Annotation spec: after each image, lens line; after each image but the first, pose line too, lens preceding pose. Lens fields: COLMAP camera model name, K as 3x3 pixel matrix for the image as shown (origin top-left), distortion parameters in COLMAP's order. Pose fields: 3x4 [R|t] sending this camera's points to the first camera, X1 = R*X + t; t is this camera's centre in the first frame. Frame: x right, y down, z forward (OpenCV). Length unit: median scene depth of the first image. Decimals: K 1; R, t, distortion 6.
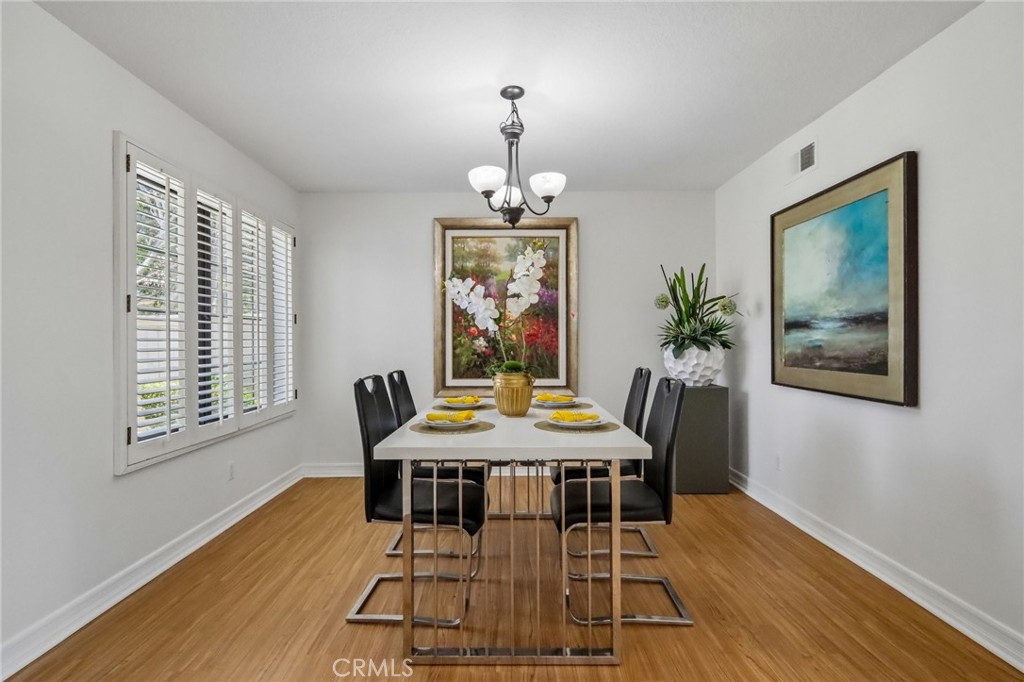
lens RADIAL K [[493.3, 0, 513.5], [0, 493.3, 338.4], [0, 0, 1]] dist [0.003672, 0.000217]
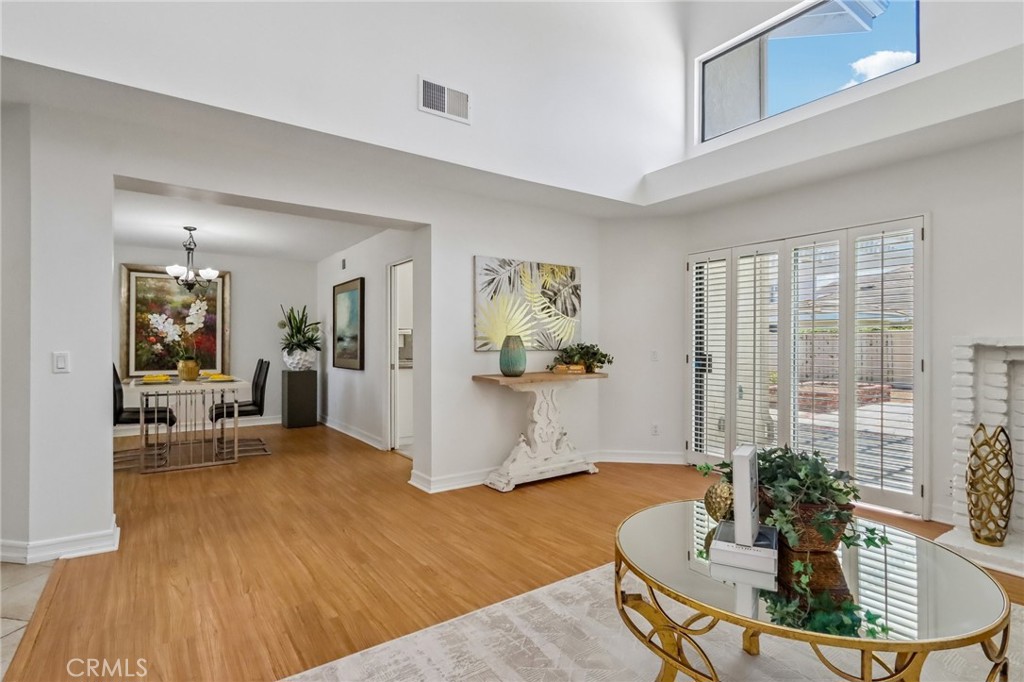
lens RADIAL K [[516.8, 0, 511.6], [0, 516.8, 343.8], [0, 0, 1]] dist [0.004062, 0.000378]
pose [[0.827085, 0.008754, 0.562009, -0.070300], [-0.006060, 0.999959, -0.006658, 0.003197], [-0.562044, 0.002101, 0.827105, -1.080787]]
